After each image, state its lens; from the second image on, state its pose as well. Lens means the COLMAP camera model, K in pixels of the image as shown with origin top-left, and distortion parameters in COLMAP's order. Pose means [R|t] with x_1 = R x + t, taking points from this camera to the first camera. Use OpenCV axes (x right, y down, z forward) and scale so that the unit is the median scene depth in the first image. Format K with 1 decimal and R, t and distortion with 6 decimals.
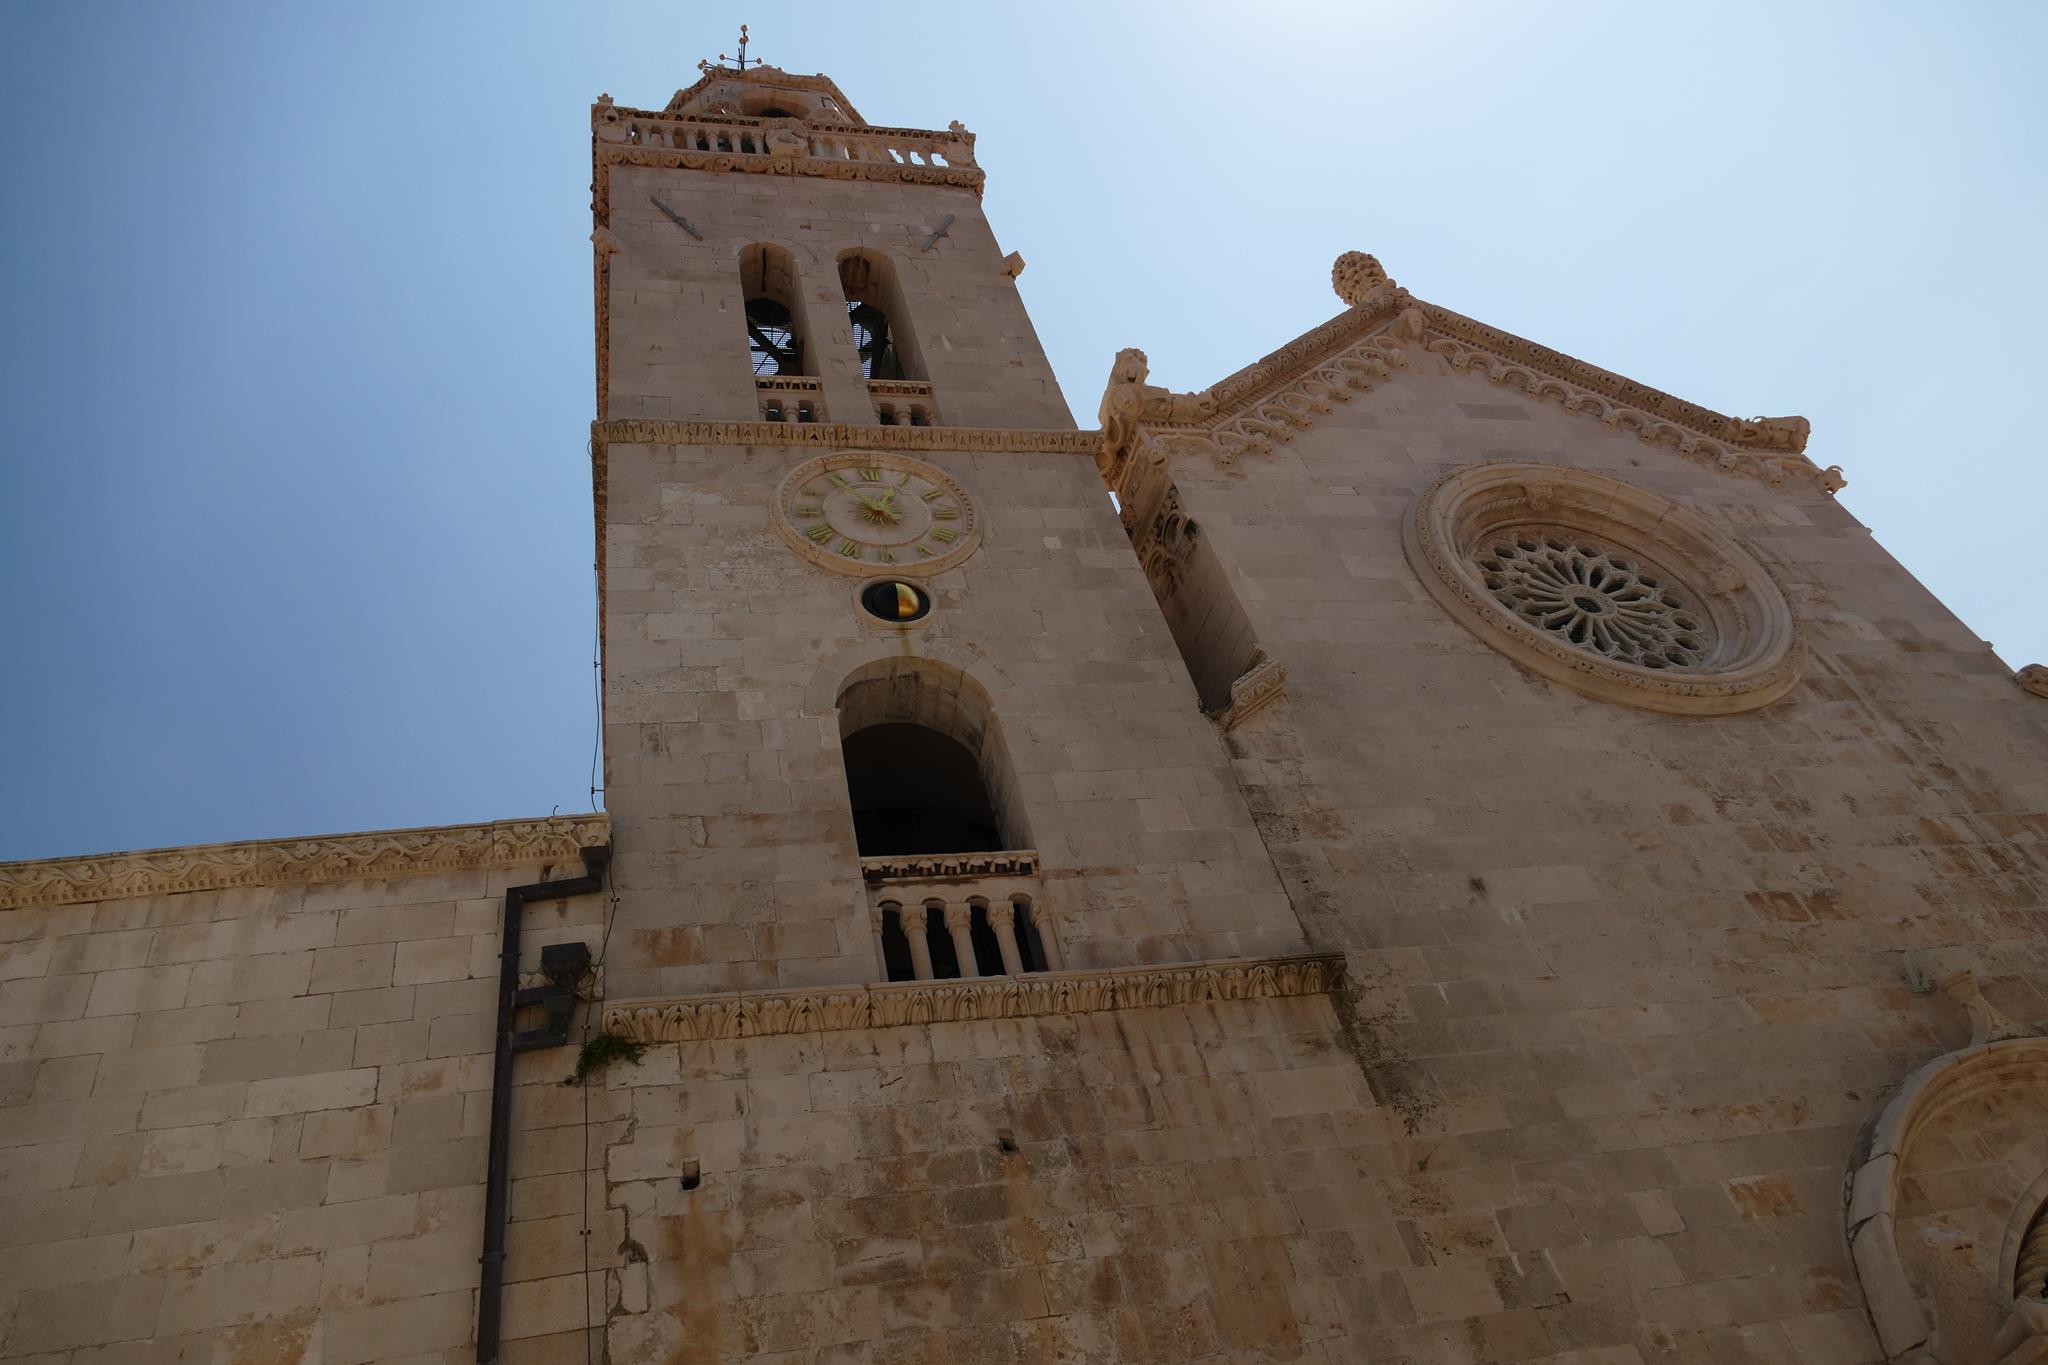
lens RADIAL K [[1483.0, 0, 1029.7], [0, 1483.0, 693.3], [0, 0, 1]] dist [-0.000178, -0.000213]
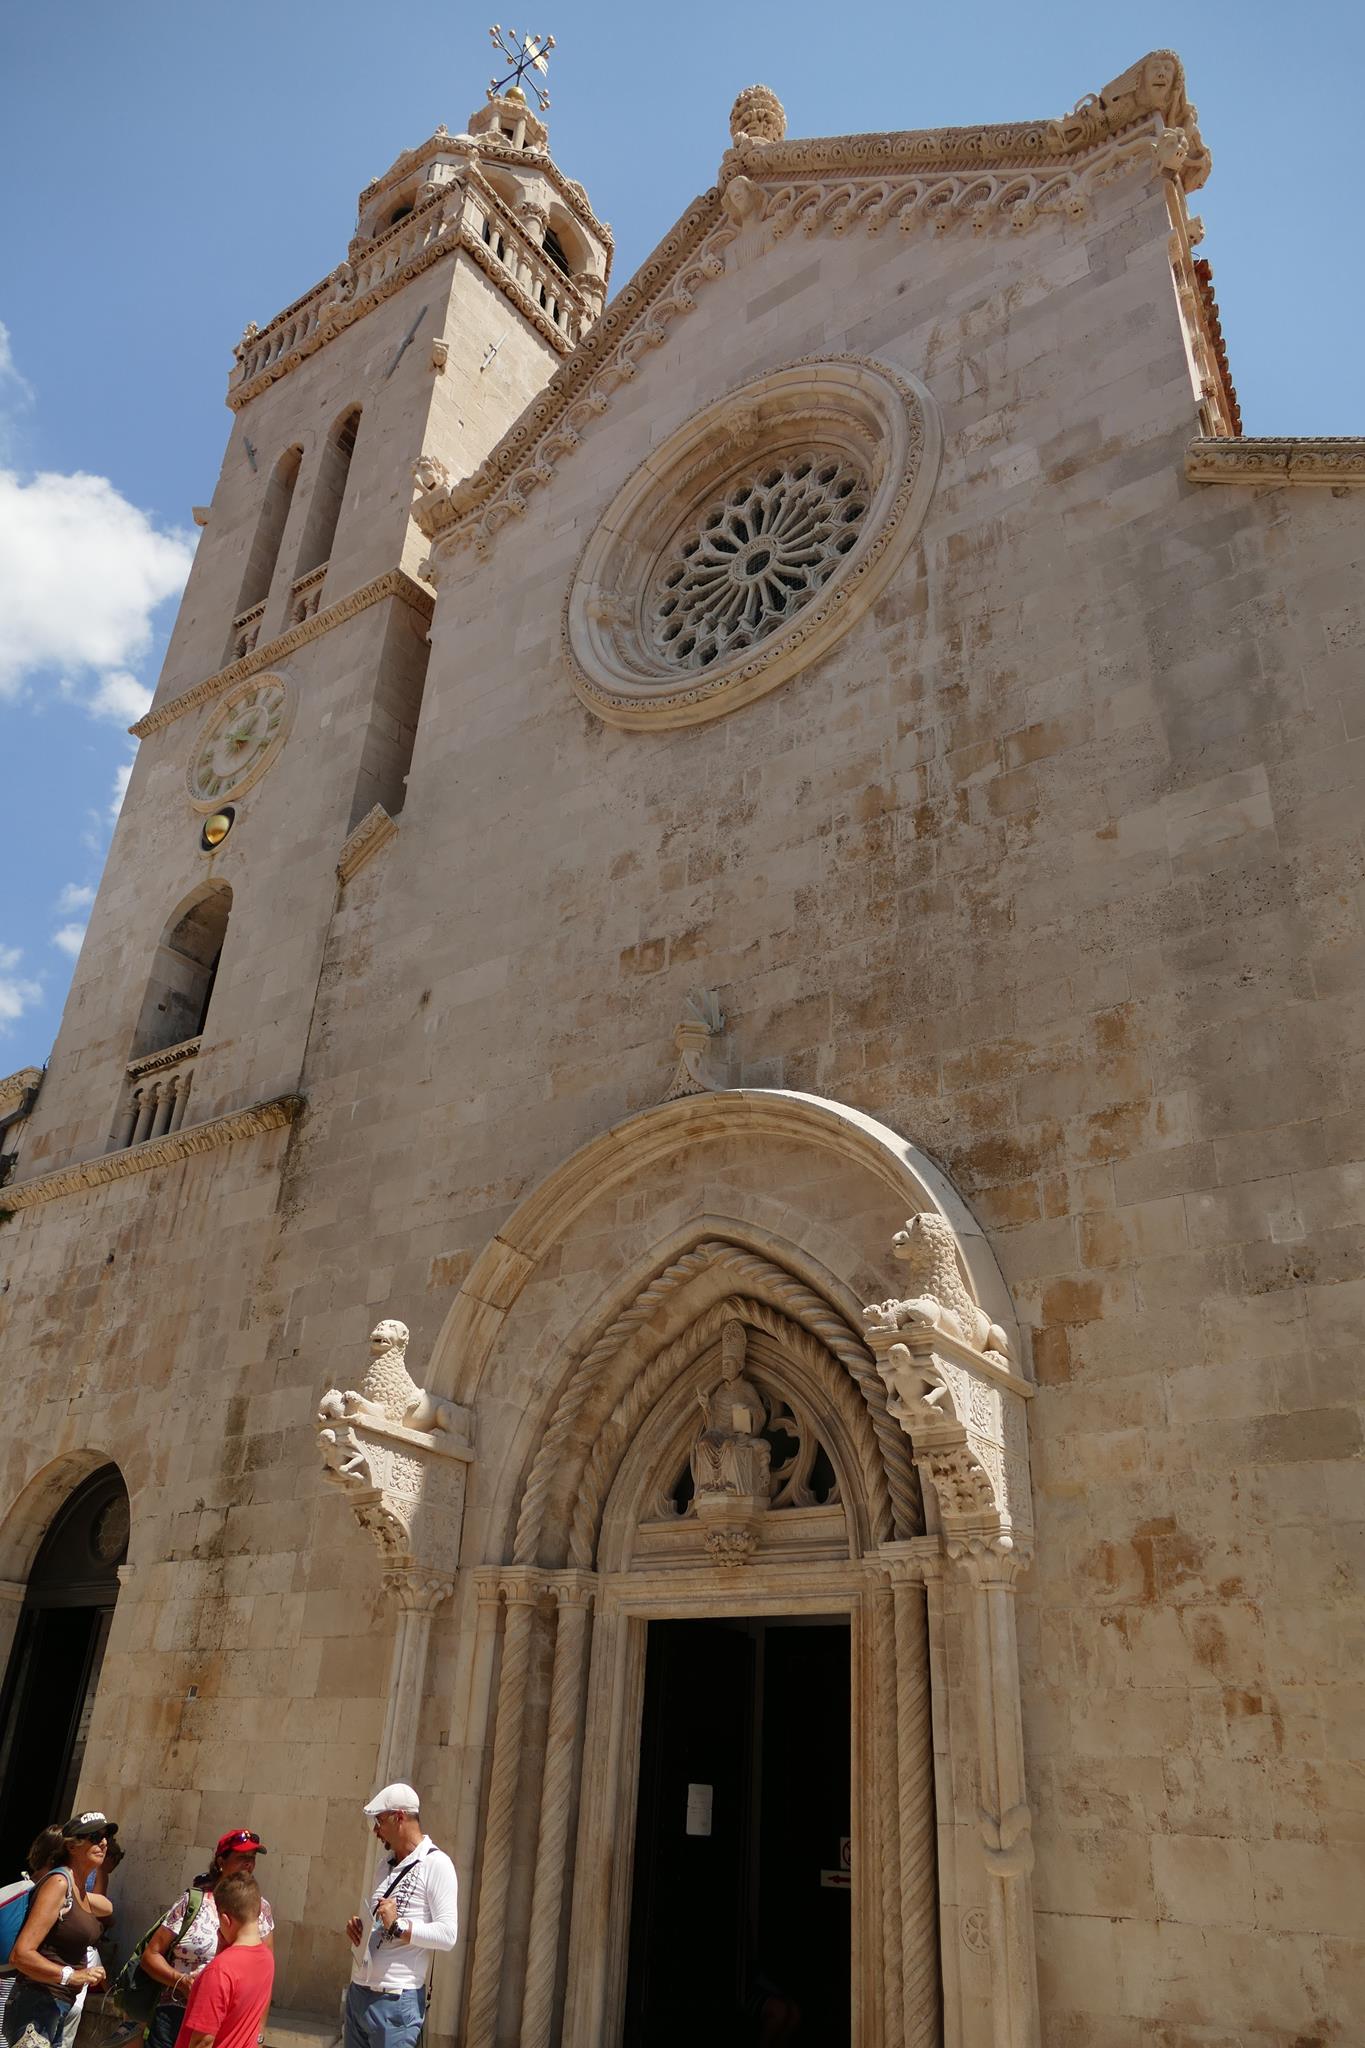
lens RADIAL K [[1483.0, 0, 675.9], [0, 1483.0, 1013.7], [0, 0, 1]] dist [-0.000178, -0.000213]
pose [[0.661225, -0.128705, -0.739064, 1.406732], [0.396572, 0.896236, 0.198728, -0.017765], [0.636798, -0.424496, 0.643654, 0.378156]]
